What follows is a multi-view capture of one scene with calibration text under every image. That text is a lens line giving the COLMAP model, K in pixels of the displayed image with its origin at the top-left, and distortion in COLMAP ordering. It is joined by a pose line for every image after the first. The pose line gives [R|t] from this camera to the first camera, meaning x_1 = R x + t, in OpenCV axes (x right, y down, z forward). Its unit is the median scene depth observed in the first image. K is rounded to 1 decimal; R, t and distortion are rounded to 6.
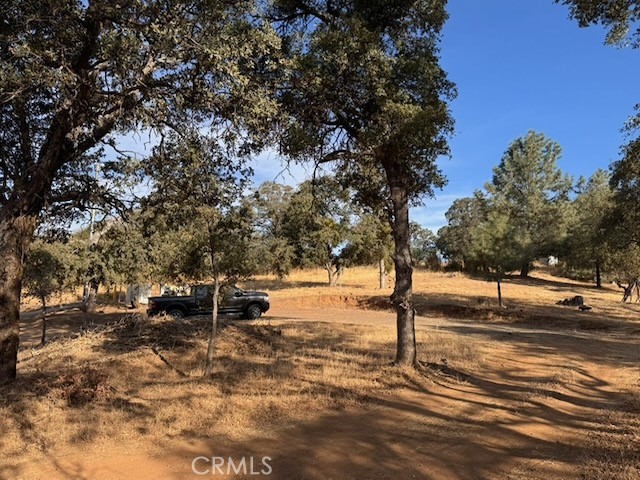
lens RADIAL K [[484.8, 0, 320.4], [0, 484.8, 243.2], [0, 0, 1]] dist [-0.001625, -0.005494]
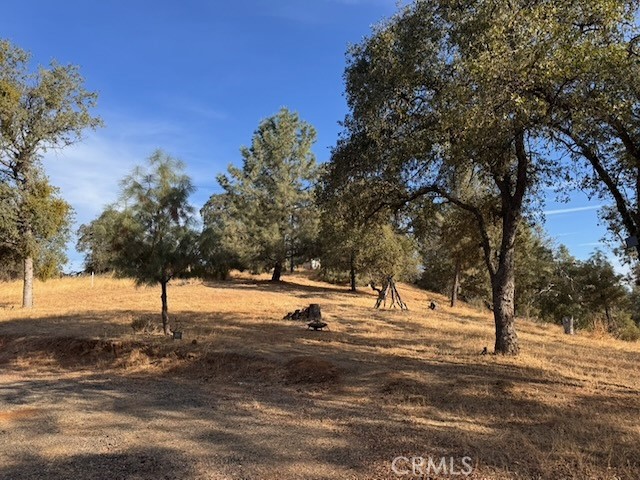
lens RADIAL K [[484.8, 0, 317.8], [0, 484.8, 238.8], [0, 0, 1]] dist [-0.001625, -0.005494]
pose [[0.908842, 0.011309, 0.416987, 0.180616], [0.001130, 0.999562, -0.029572, 0.027570], [-0.417139, 0.027348, 0.908431, 0.277376]]
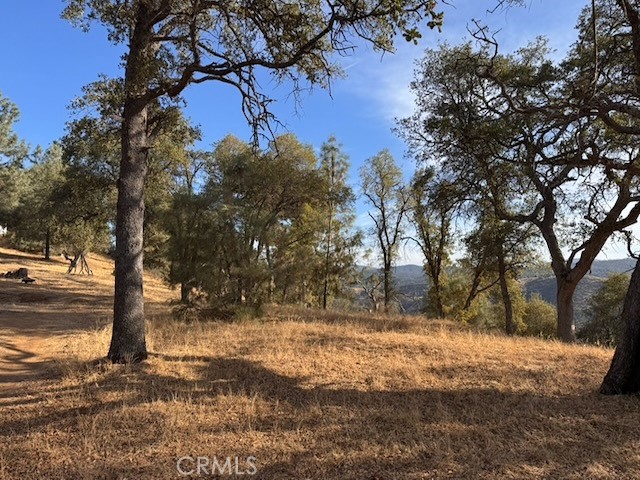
lens RADIAL K [[484.8, 0, 319.4], [0, 484.8, 239.2], [0, 0, 1]] dist [-0.001625, -0.005494]
pose [[0.517504, 0.039444, 0.854771, 0.006547], [-0.081281, 0.996686, 0.003217, -0.000096], [-0.851812, -0.071141, 0.518995, -0.002086]]
